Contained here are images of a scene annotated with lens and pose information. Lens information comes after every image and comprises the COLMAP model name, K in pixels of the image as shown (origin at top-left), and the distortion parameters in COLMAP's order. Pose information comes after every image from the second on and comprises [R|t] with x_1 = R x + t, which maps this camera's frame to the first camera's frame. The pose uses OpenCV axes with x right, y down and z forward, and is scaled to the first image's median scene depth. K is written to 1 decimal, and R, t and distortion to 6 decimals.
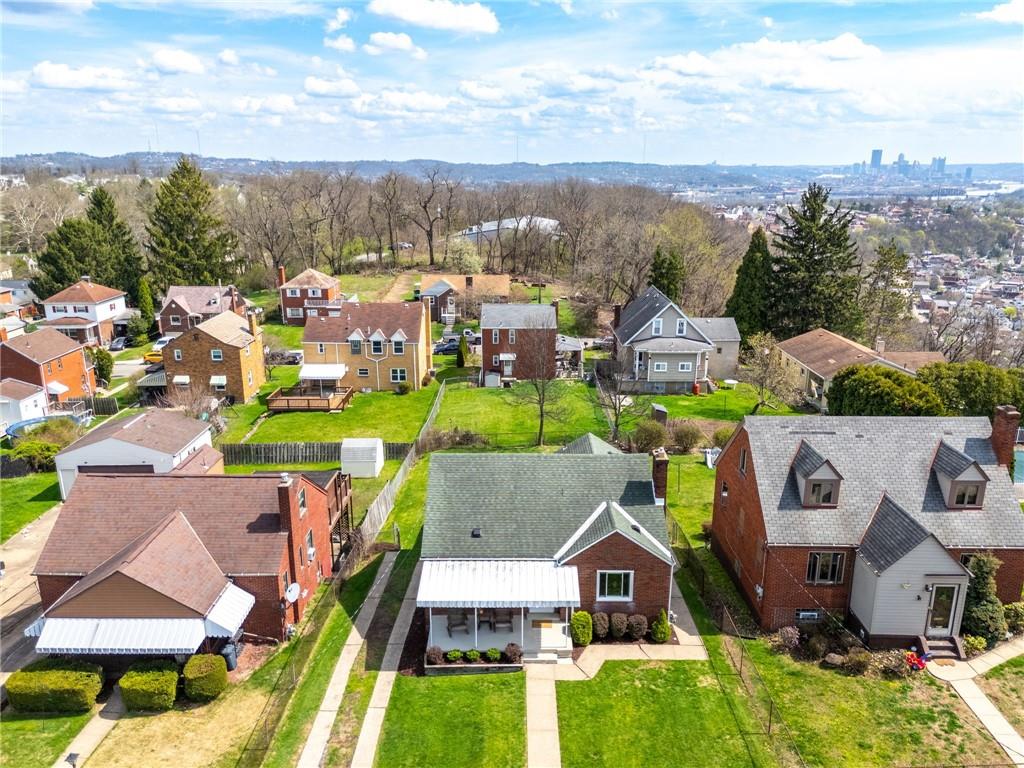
lens RADIAL K [[754.3, 0, 511.3], [0, 754.3, 388.3], [0, 0, 1]] dist [0.068035, -0.063540]
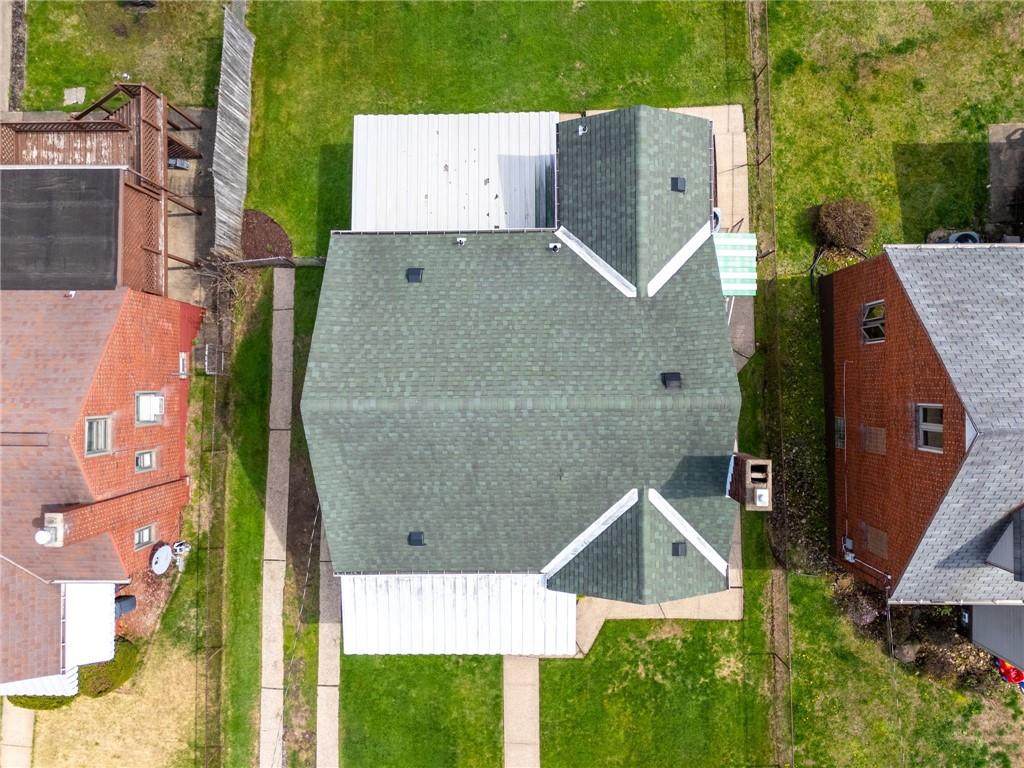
lens RADIAL K [[754.3, 0, 510.7], [0, 754.3, 382.3], [0, 0, 1]] dist [0.068035, -0.063540]
pose [[0.999429, -0.017873, -0.028673, 0.051536], [0.032607, 0.287899, 0.957106, -0.435573], [-0.008852, -0.957494, 0.288317, 0.969727]]
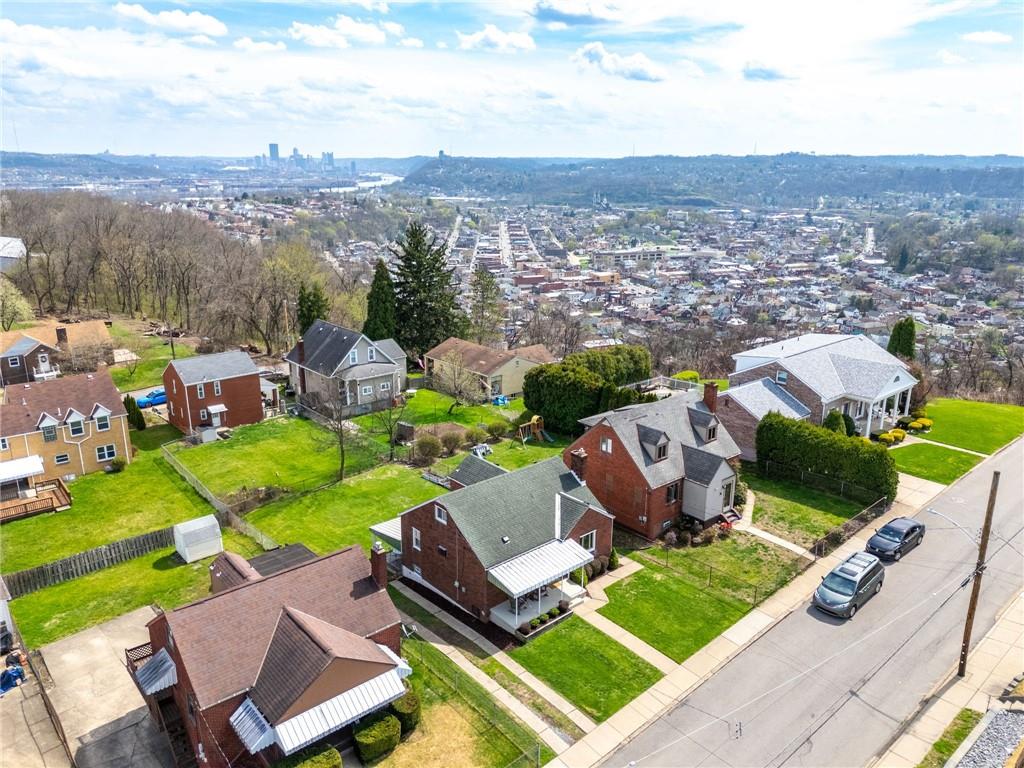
lens RADIAL K [[754.3, 0, 514.8], [0, 754.3, 384.6], [0, 0, 1]] dist [0.068035, -0.063540]
pose [[0.749646, -0.183834, 0.635796, -0.886331], [0.180048, 0.981065, 0.071376, -0.189577], [-0.636878, 0.060967, 0.768550, -0.100186]]
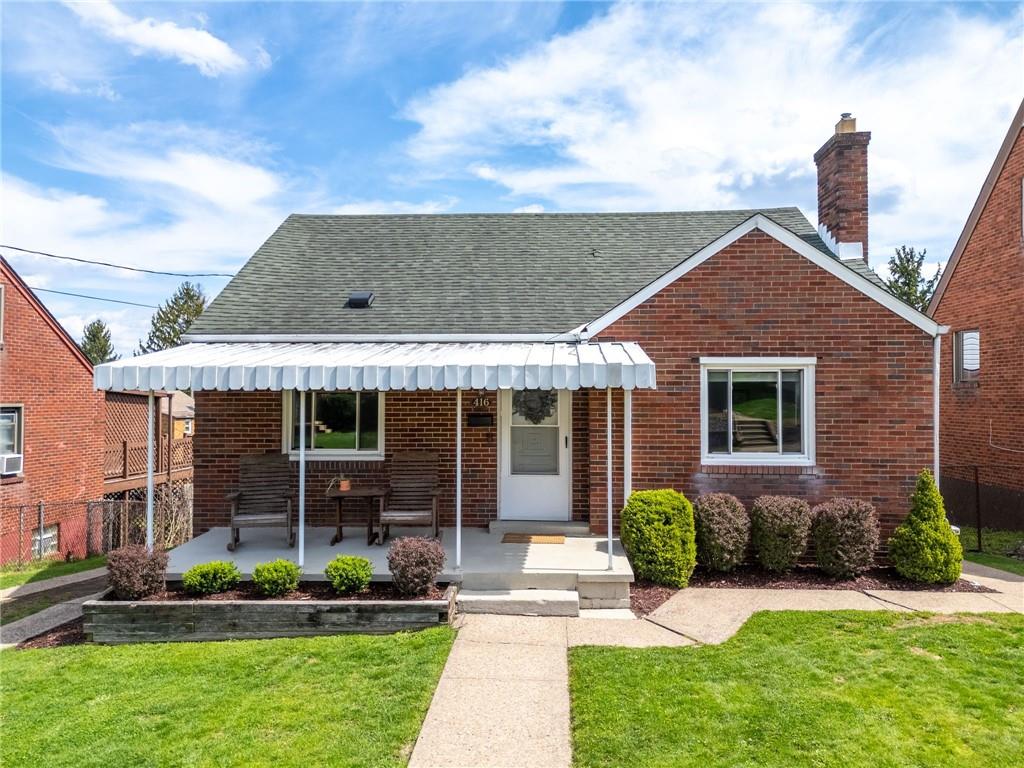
lens RADIAL K [[754.3, 0, 509.6], [0, 754.3, 385.1], [0, 0, 1]] dist [0.068035, -0.063540]
pose [[0.998783, 0.003000, -0.049230, 0.046586], [-0.017651, 0.953779, -0.299989, 0.349110], [0.046054, 0.300493, 0.952671, 0.682115]]
